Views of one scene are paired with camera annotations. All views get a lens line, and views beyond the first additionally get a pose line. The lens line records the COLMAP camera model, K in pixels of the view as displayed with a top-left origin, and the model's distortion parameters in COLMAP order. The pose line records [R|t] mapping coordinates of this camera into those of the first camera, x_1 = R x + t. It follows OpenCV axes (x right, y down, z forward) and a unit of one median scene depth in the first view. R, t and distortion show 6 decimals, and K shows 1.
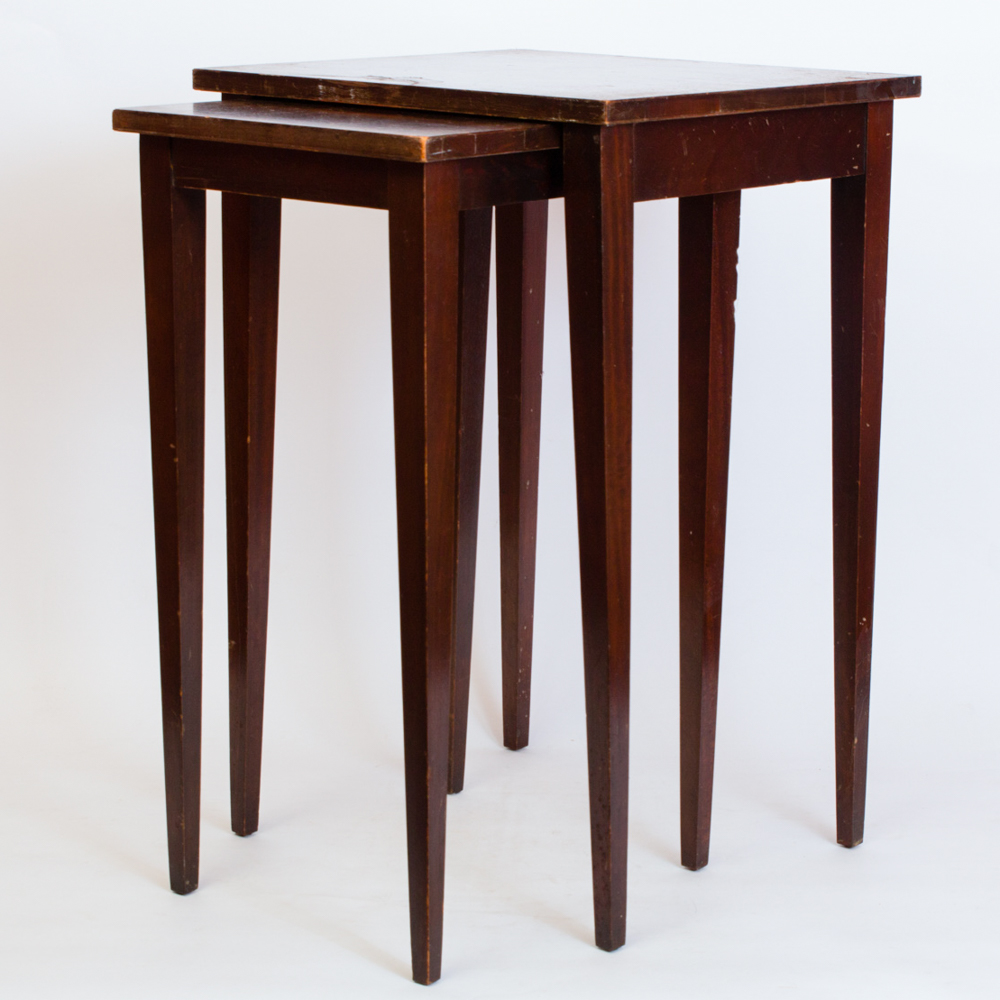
lens RADIAL K [[2602.8, 0, 500.0], [0, 2602.8, 500.0], [0, 0, 1]] dist [-0.035418, 0.656524]
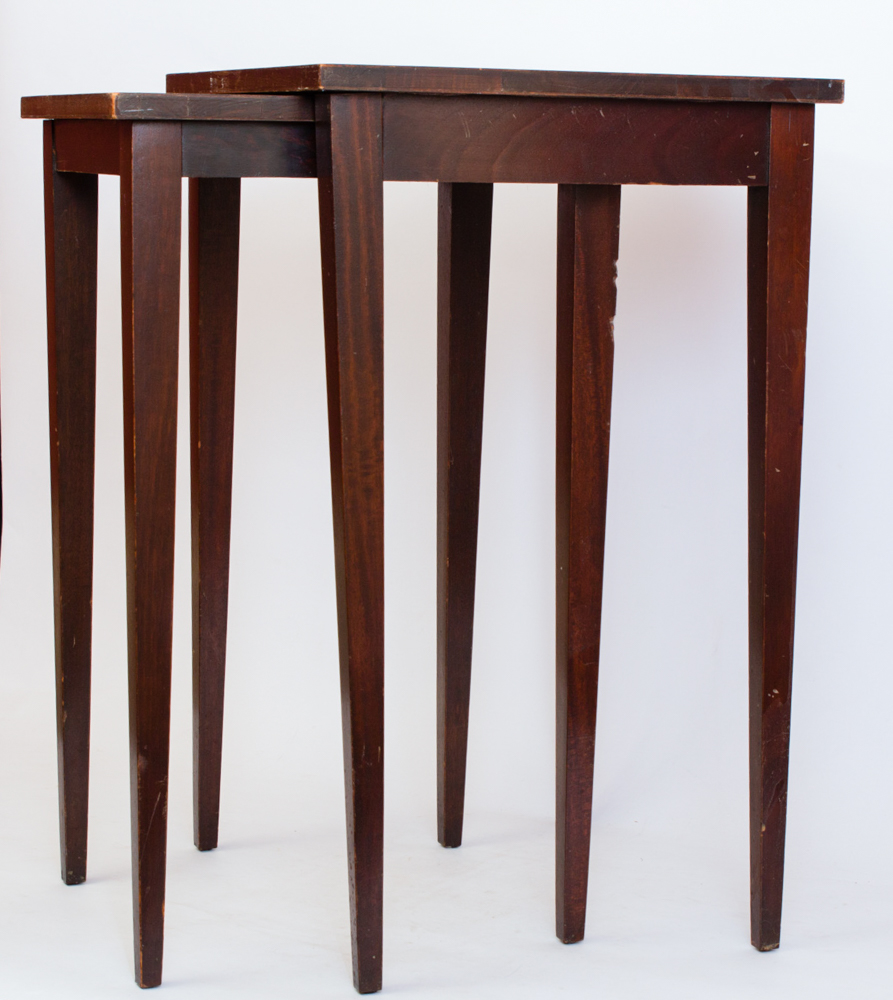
lens RADIAL K [[2473.5, 0, 446.7], [0, 2473.5, 526.2], [0, 0, 1]] dist [0.000916, 0.192553]
pose [[0.899240, 0.079683, -0.430138, 0.420689], [-0.110325, 0.992797, -0.046727, 0.044084], [0.423316, 0.089474, 0.901553, 0.193653]]
